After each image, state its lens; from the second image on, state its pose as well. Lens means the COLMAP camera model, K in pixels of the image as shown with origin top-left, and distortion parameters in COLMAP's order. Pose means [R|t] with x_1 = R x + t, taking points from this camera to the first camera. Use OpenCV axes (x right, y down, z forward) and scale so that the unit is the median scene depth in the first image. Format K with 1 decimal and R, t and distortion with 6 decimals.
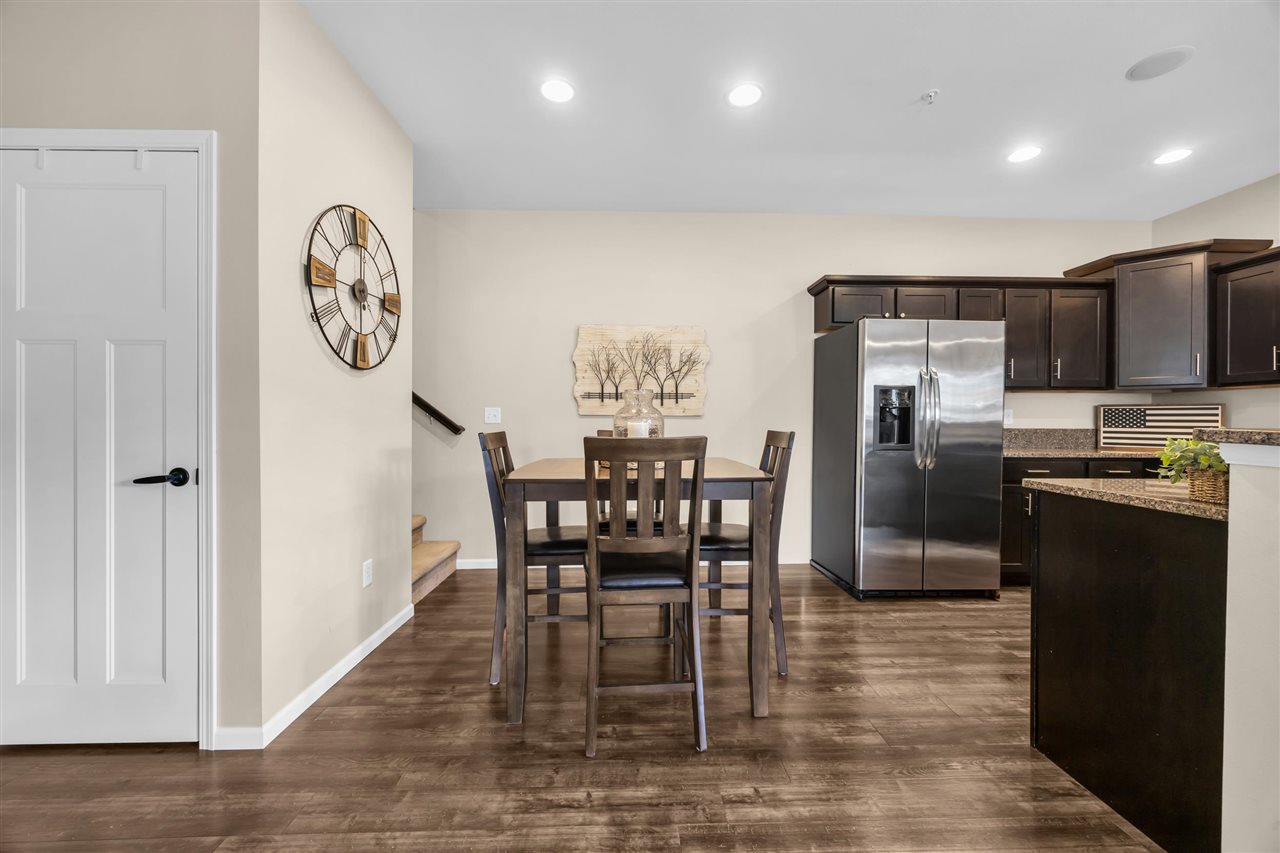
lens RADIAL K [[490.3, 0, 640.4], [0, 490.3, 423.7], [0, 0, 1]] dist [-0.003616, -0.000290]
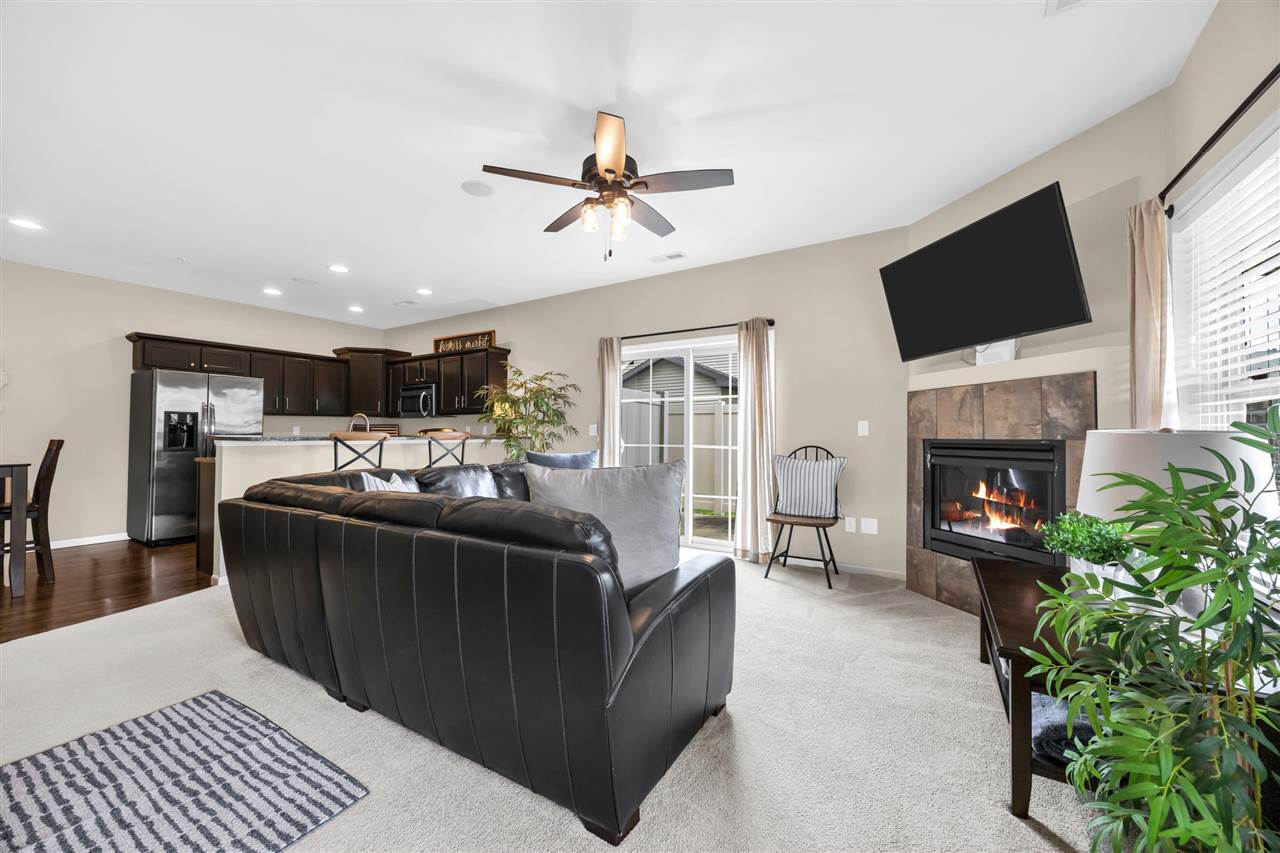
lens RADIAL K [[490.3, 0, 644.5], [0, 490.3, 424.6], [0, 0, 1]] dist [-0.003616, -0.000290]
pose [[0.546343, 0.015866, 0.837411, -0.003093], [0.006584, 0.999708, -0.023237, 0.014091], [-0.837535, 0.018209, 0.546080, -1.379108]]
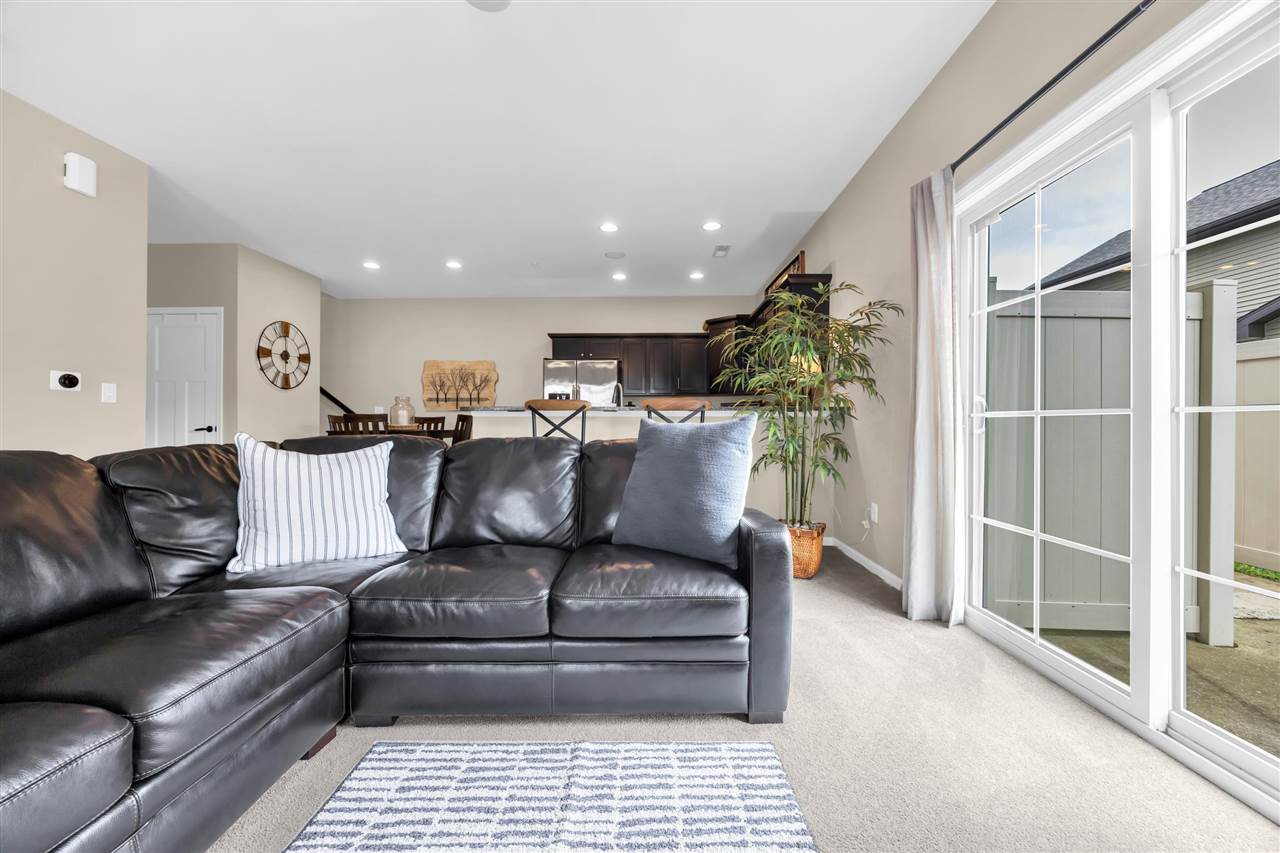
lens RADIAL K [[490.3, 0, 640.4], [0, 490.3, 422.2], [0, 0, 1]] dist [-0.003616, -0.000290]
pose [[0.999194, -0.003759, -0.039966, 1.060101], [0.003276, 0.999921, -0.012146, 0.071438], [0.040009, 0.012005, 0.999127, -1.104029]]
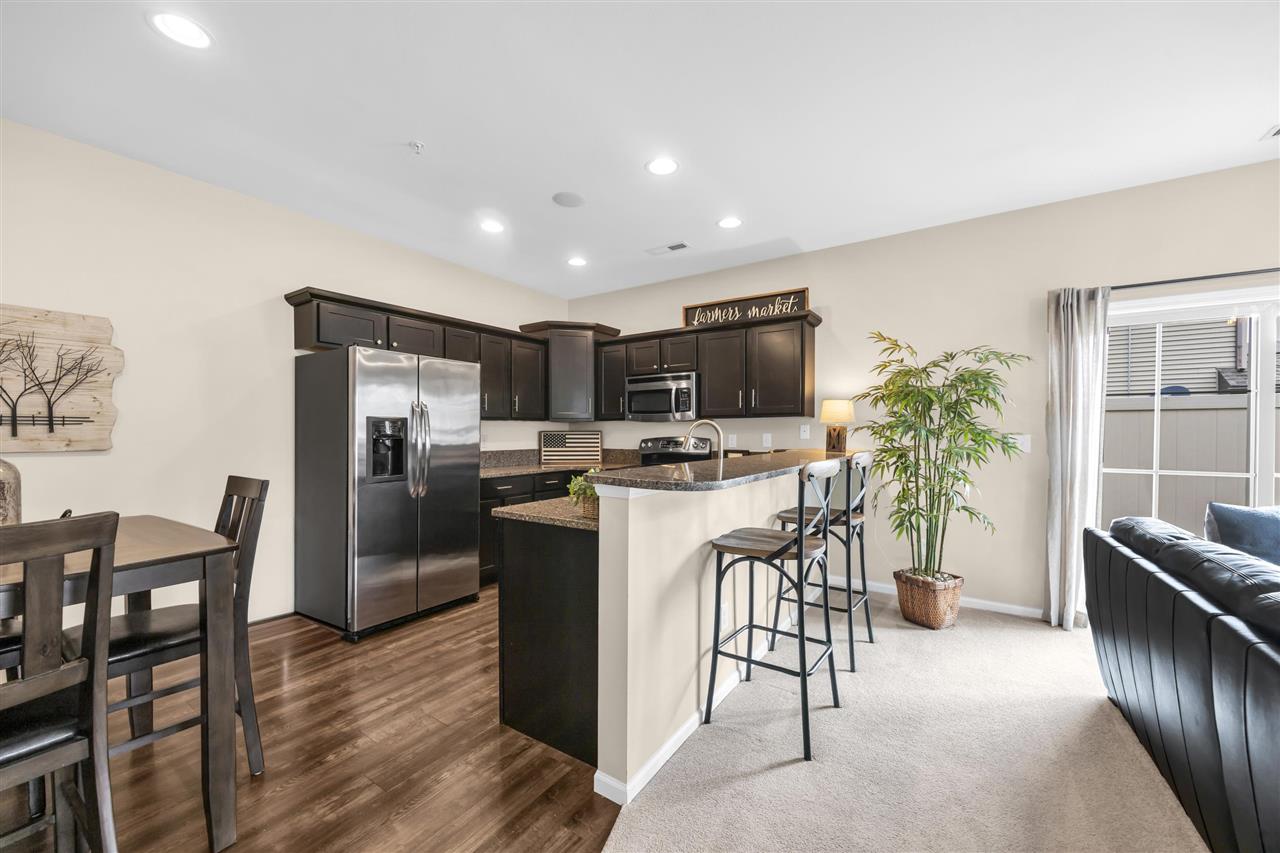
lens RADIAL K [[490.3, 0, 643.5], [0, 490.3, 437.6], [0, 0, 1]] dist [-0.003616, -0.000290]
pose [[0.577640, -0.016731, 0.816120, 0.000748], [0.008836, 0.999860, 0.014244, -0.052602], [-0.816244, -0.001017, 0.577707, -0.013775]]
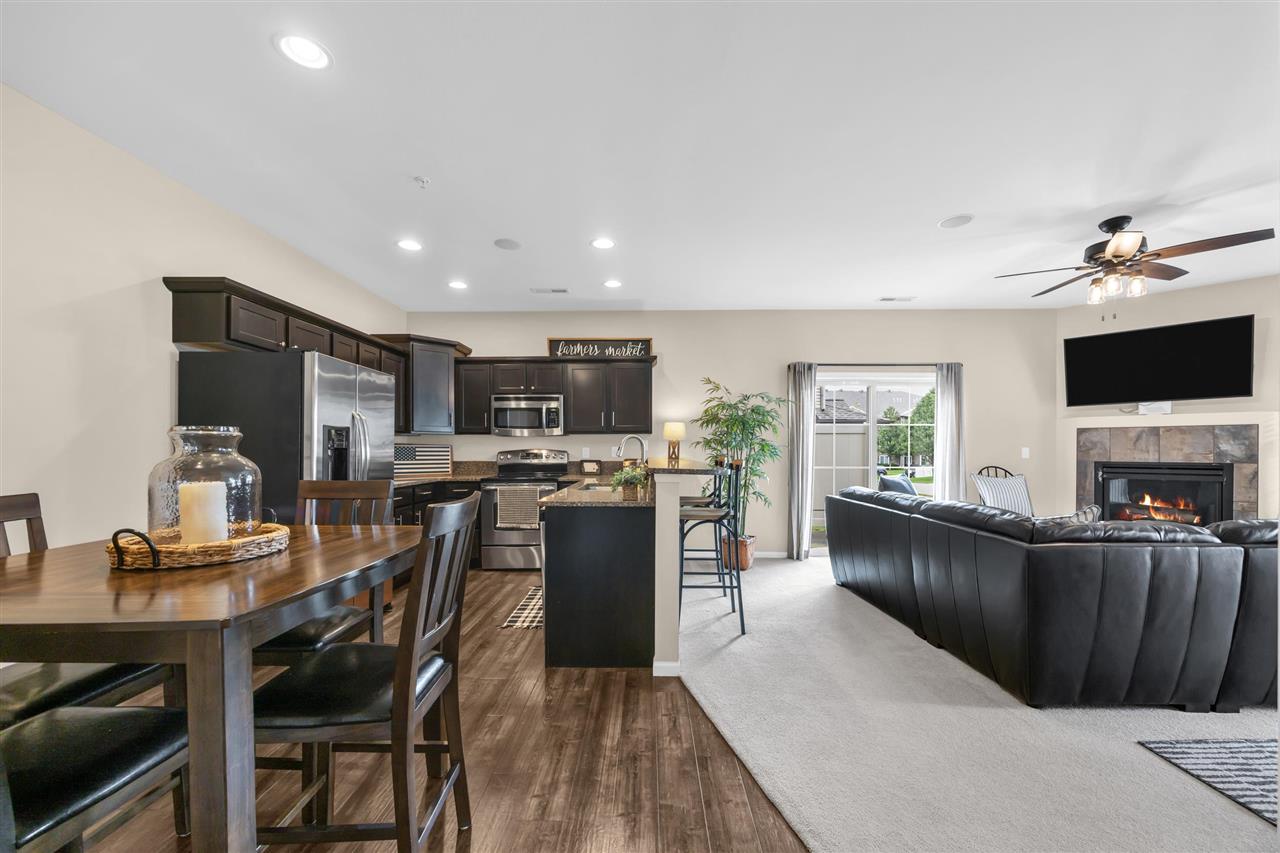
lens RADIAL K [[490.3, 0, 637.0], [0, 490.3, 452.4], [0, 0, 1]] dist [-0.003616, -0.000290]
pose [[0.050906, -0.011077, 0.998642, -0.503124], [0.005053, 0.999929, 0.010834, -0.037657], [-0.998691, 0.004494, 0.050959, 0.398078]]
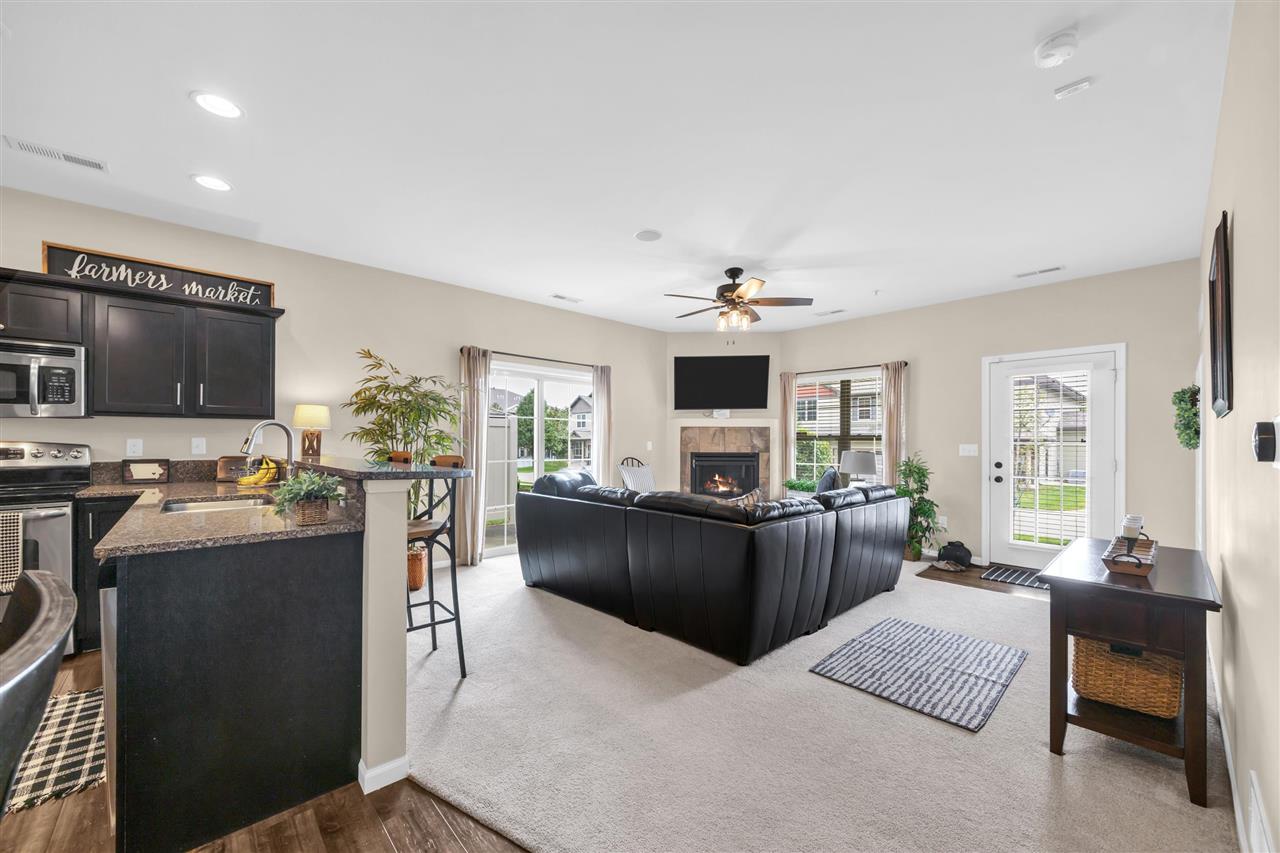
lens RADIAL K [[490.3, 0, 637.7], [0, 490.3, 440.0], [0, 0, 1]] dist [-0.003616, -0.000290]
pose [[-0.655342, -0.002846, 0.755327, -0.229734], [-0.002433, 0.999996, 0.001657, -0.039315], [-0.755328, -0.000752, -0.655346, 0.568261]]
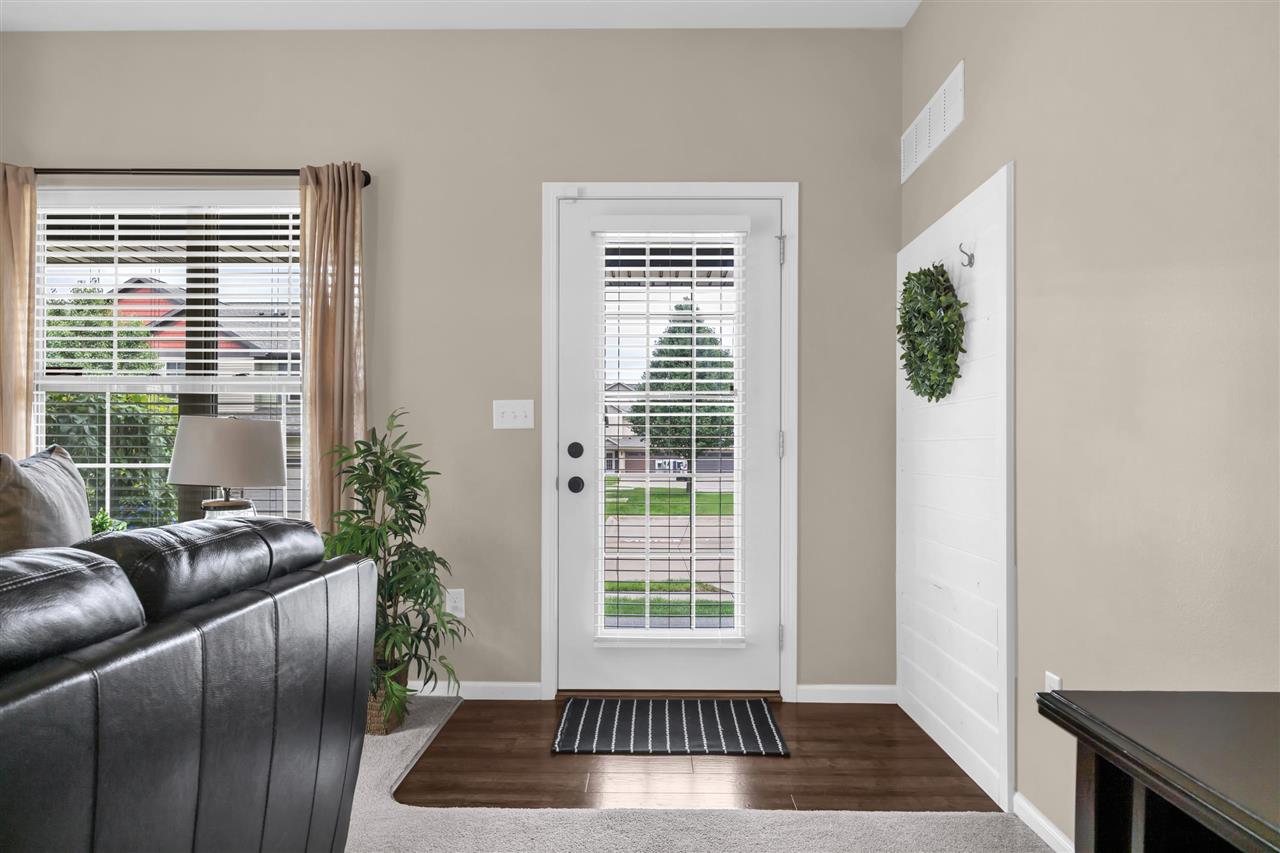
lens RADIAL K [[832.6, 0, 638.9], [0, 832.6, 452.8], [0, 0, 1]] dist [-0.006184, -0.000189]
pose [[-0.999112, -0.006190, 0.041682, 0.127833], [-0.005745, 0.999925, 0.010786, 0.046104], [-0.041746, 0.010537, -0.999073, -0.410104]]
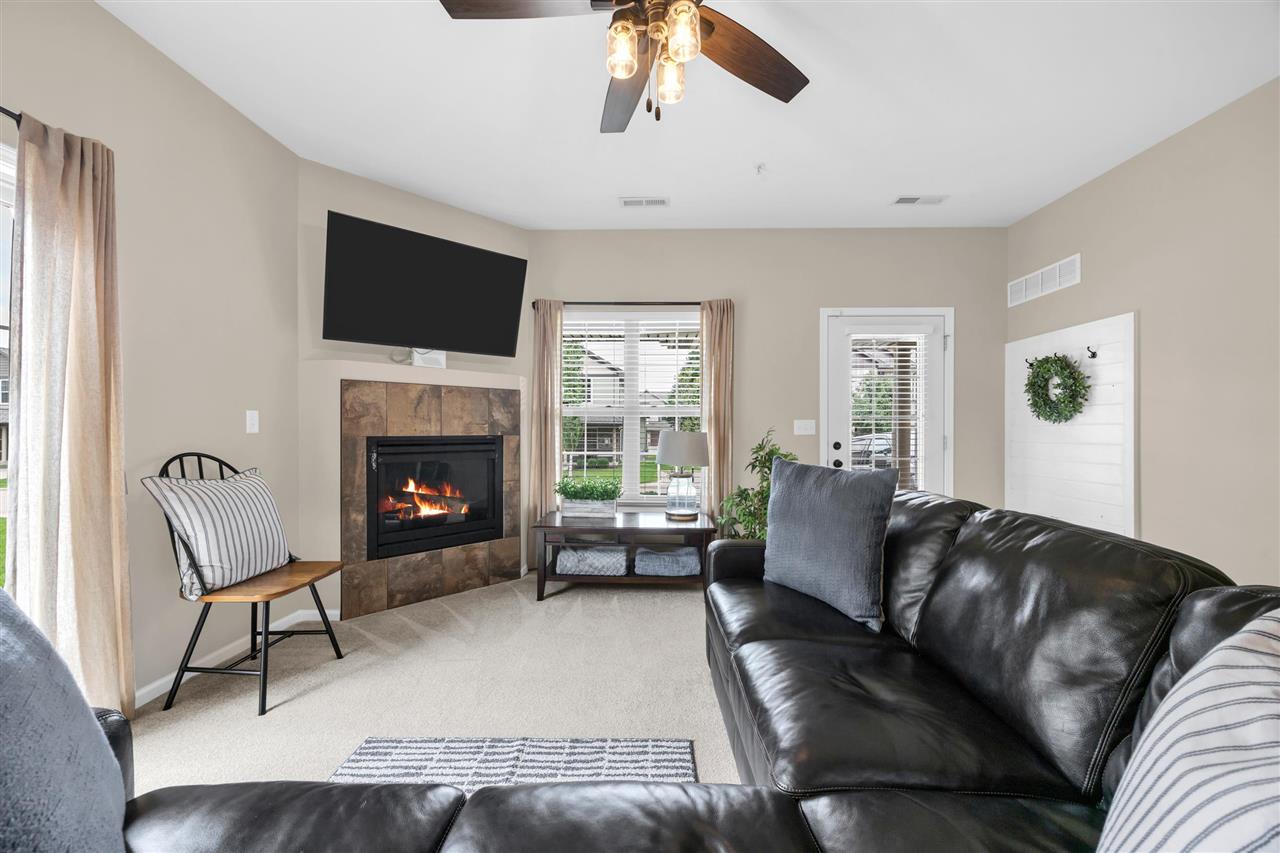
lens RADIAL K [[490.3, 0, 635.9], [0, 490.3, 427.6], [0, 0, 1]] dist [-0.003616, -0.000290]
pose [[-0.997983, -0.007377, 0.063055, 0.798189], [-0.007056, 0.999961, 0.005314, -0.004294], [-0.063092, 0.004859, -0.997996, -0.194343]]
